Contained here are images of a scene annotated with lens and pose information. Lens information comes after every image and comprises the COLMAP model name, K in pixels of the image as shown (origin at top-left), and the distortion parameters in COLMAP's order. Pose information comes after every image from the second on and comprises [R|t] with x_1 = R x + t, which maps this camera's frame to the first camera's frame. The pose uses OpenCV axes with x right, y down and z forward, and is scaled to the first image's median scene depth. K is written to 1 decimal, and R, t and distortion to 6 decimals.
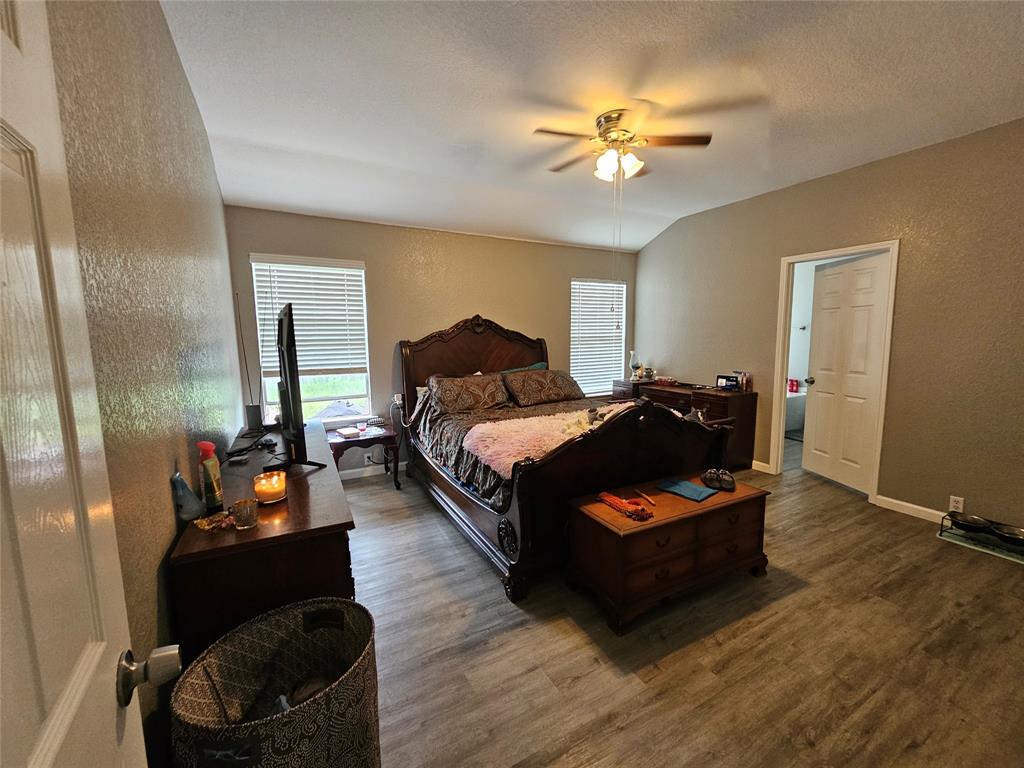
lens RADIAL K [[419.2, 0, 515.0], [0, 419.2, 386.0], [0, 0, 1]] dist [-0.001281, 0.001249]
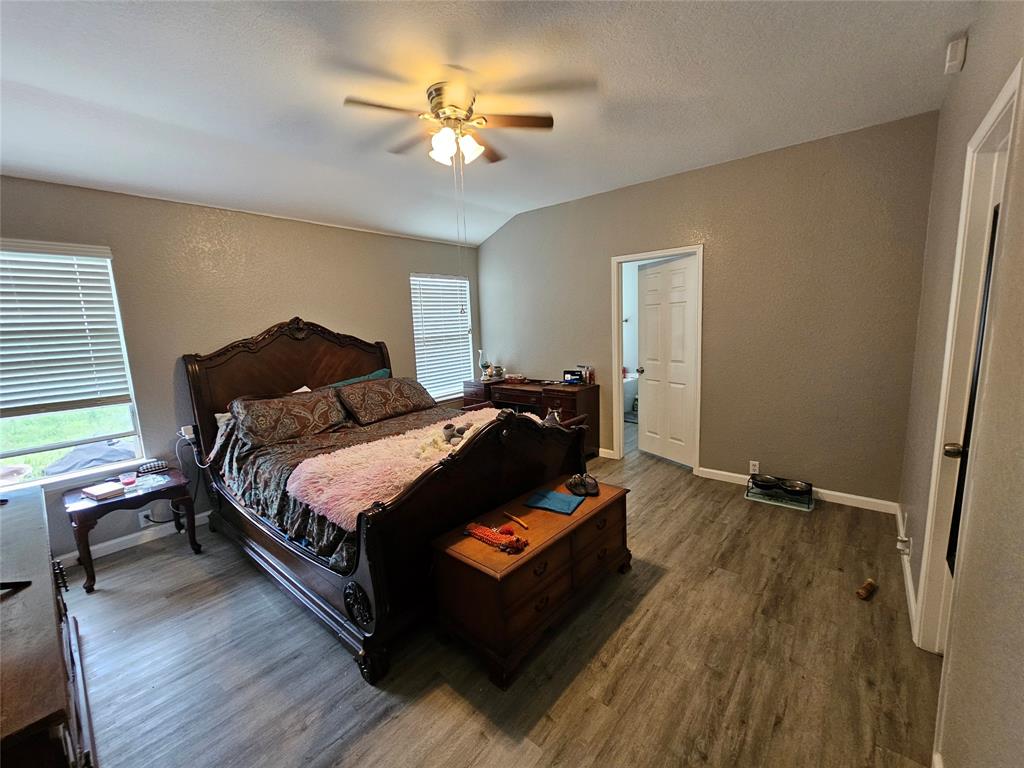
lens RADIAL K [[419.2, 0, 516.9], [0, 419.2, 381.8], [0, 0, 1]] dist [-0.001281, 0.001249]
pose [[0.929341, -0.080477, 0.360347, 0.007648], [0.077856, 0.996726, 0.021810, -0.038946], [-0.360922, 0.007786, 0.932563, 0.115776]]
